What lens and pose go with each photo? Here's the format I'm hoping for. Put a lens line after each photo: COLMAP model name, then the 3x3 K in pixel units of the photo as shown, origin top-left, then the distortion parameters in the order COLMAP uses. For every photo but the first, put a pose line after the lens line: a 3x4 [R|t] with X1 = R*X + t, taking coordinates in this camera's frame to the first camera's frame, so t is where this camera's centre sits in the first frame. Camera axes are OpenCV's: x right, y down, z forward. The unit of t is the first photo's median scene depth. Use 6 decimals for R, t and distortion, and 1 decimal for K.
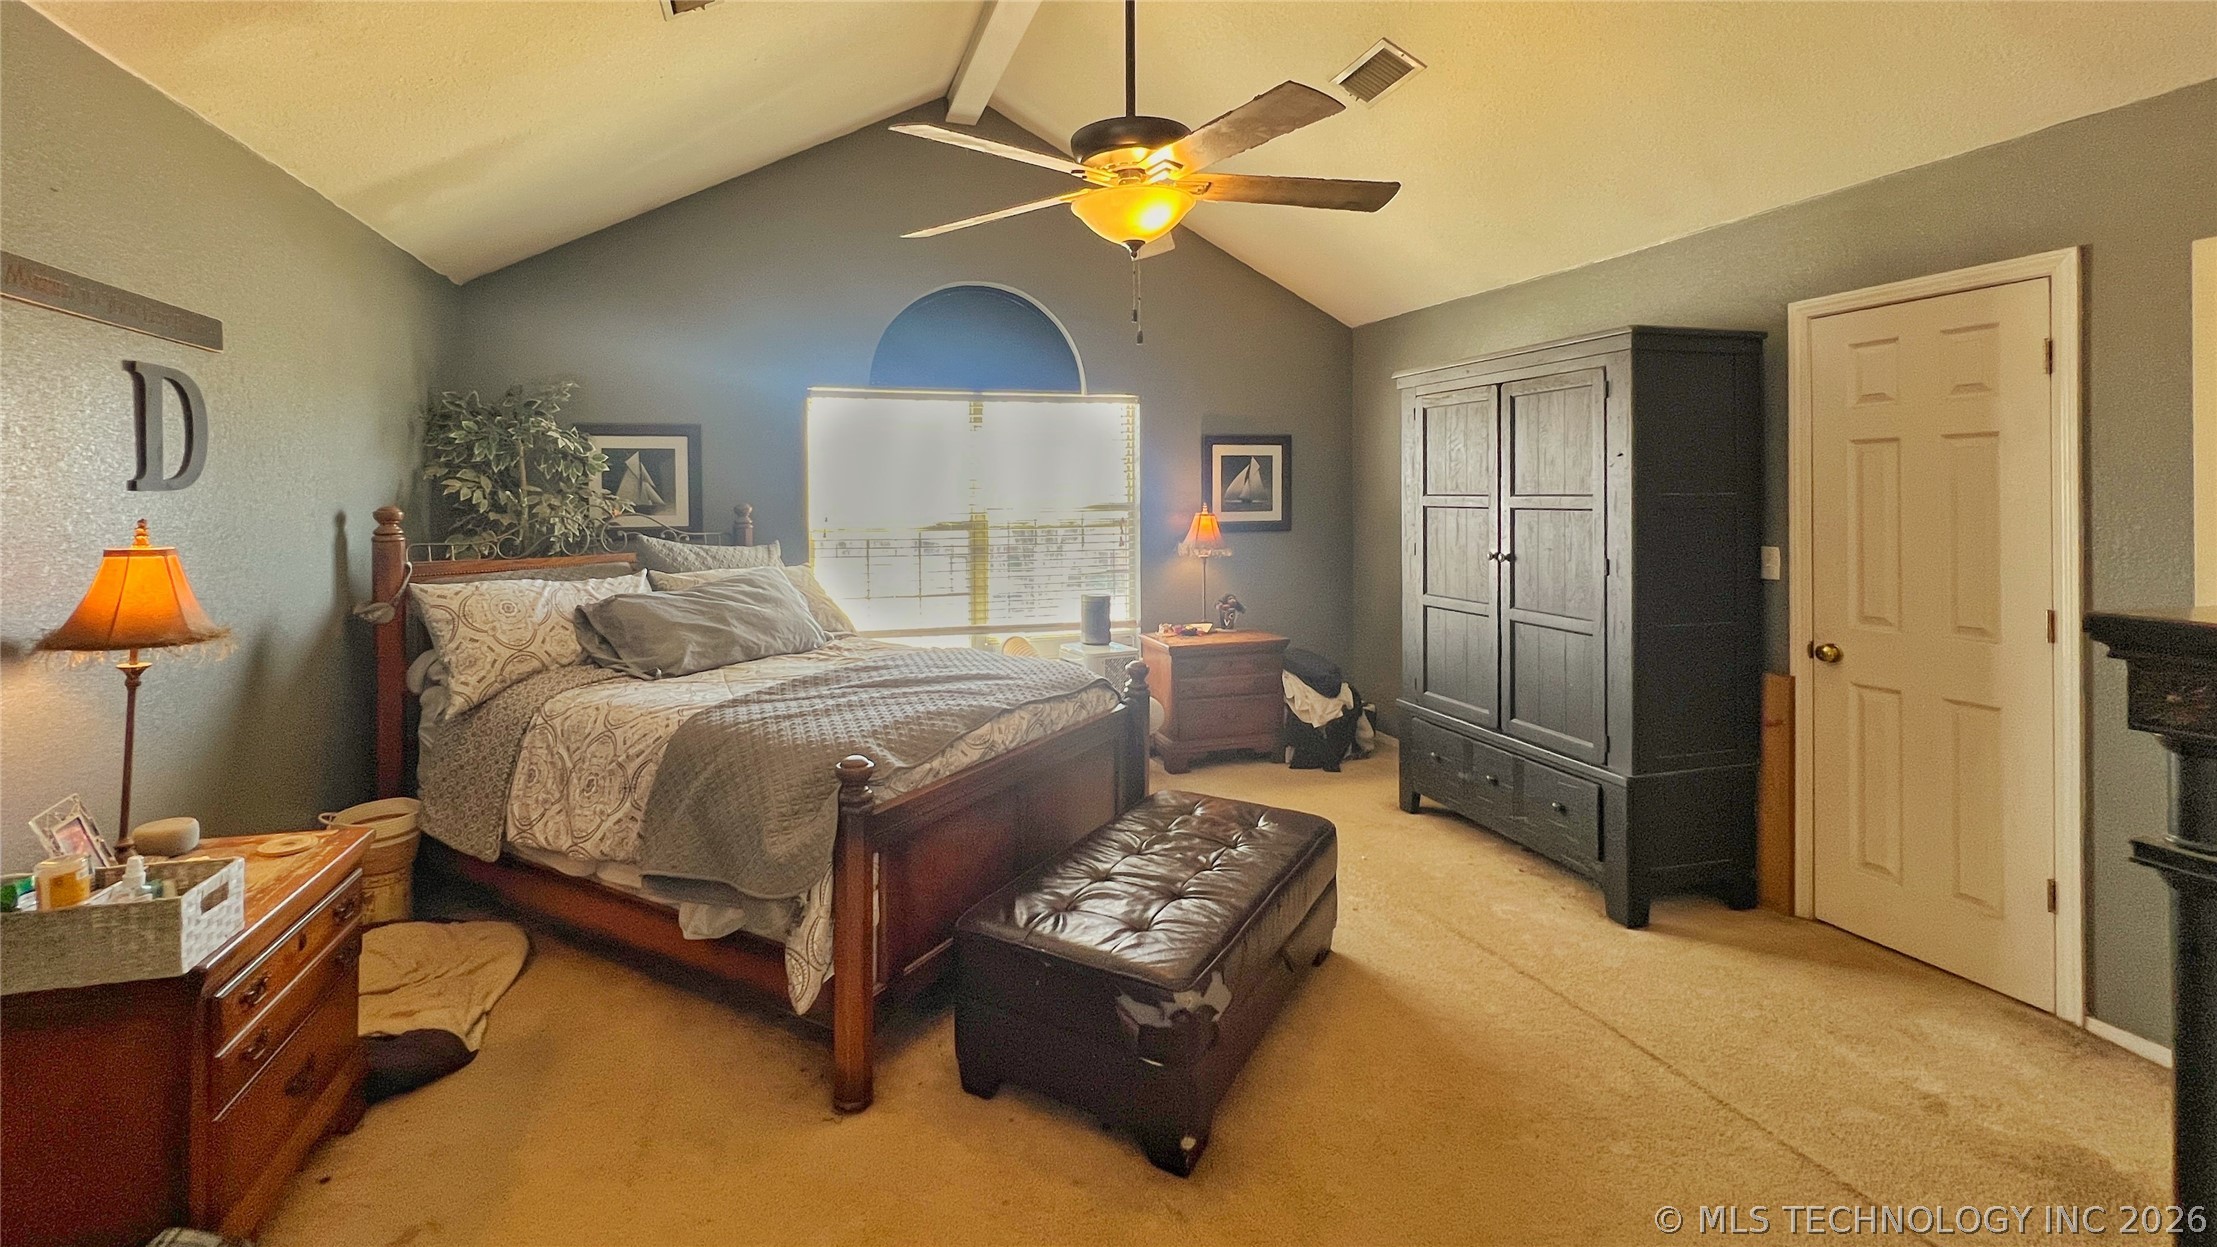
lens RADIAL K [[864.7, 0, 1121.6], [0, 864.7, 525.7], [0, 0, 1]] dist [0.000278, 0.000060]
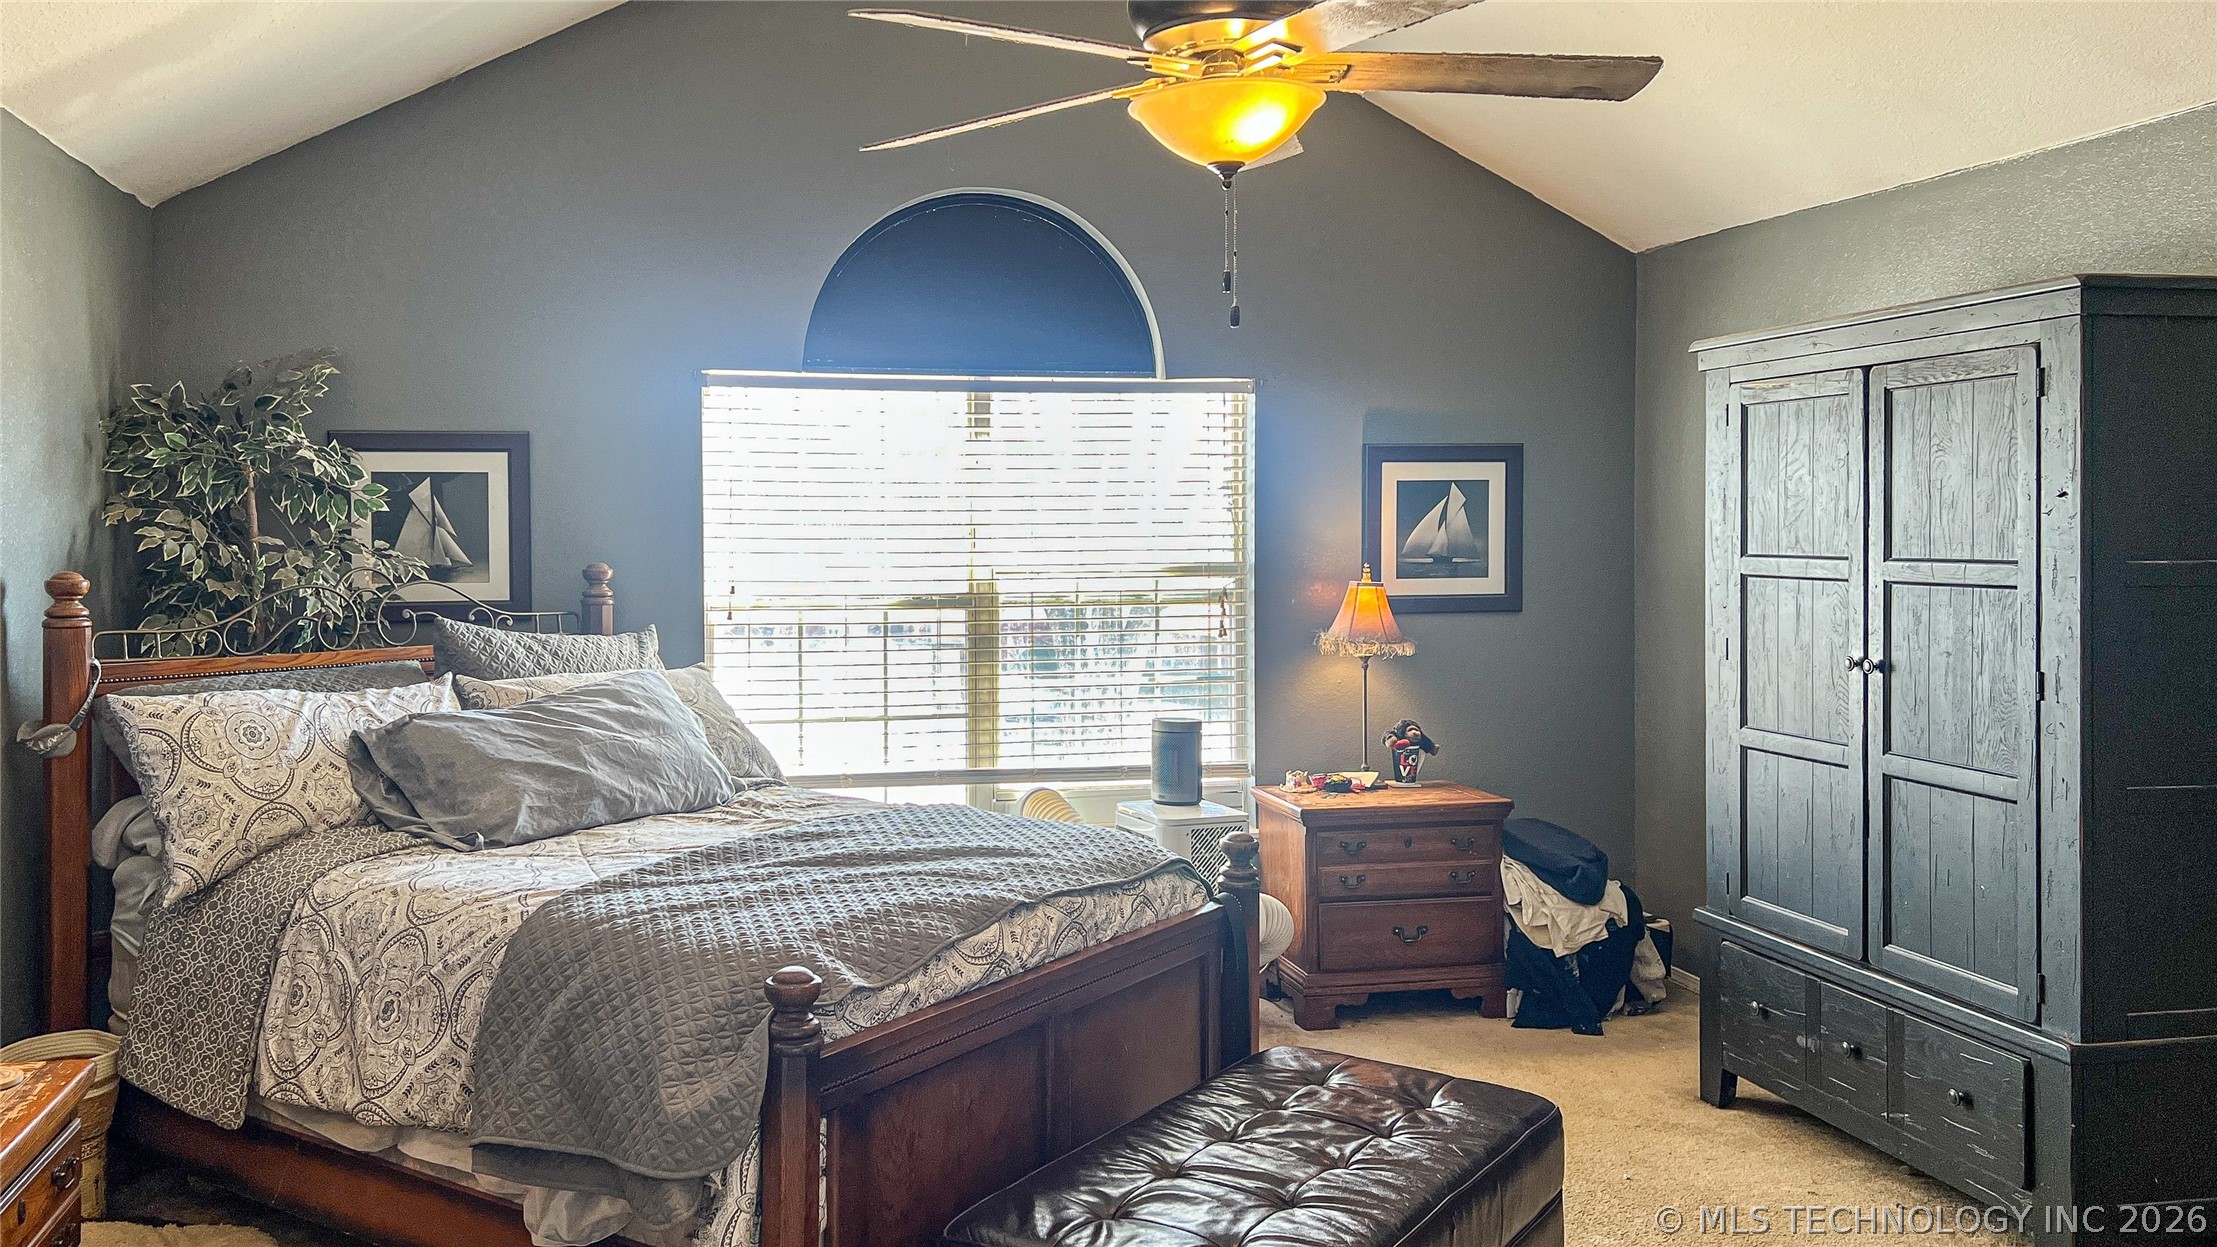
lens RADIAL K [[1650.9, 0, 1102.7], [0, 1650.9, 533.3], [0, 0, 1]] dist [0.066765, -0.092366]
pose [[0.995778, 0.000102, -0.091798, 0.029286], [-0.002731, 0.999590, -0.028515, -0.019654], [0.091757, 0.028646, 0.995369, -0.172958]]
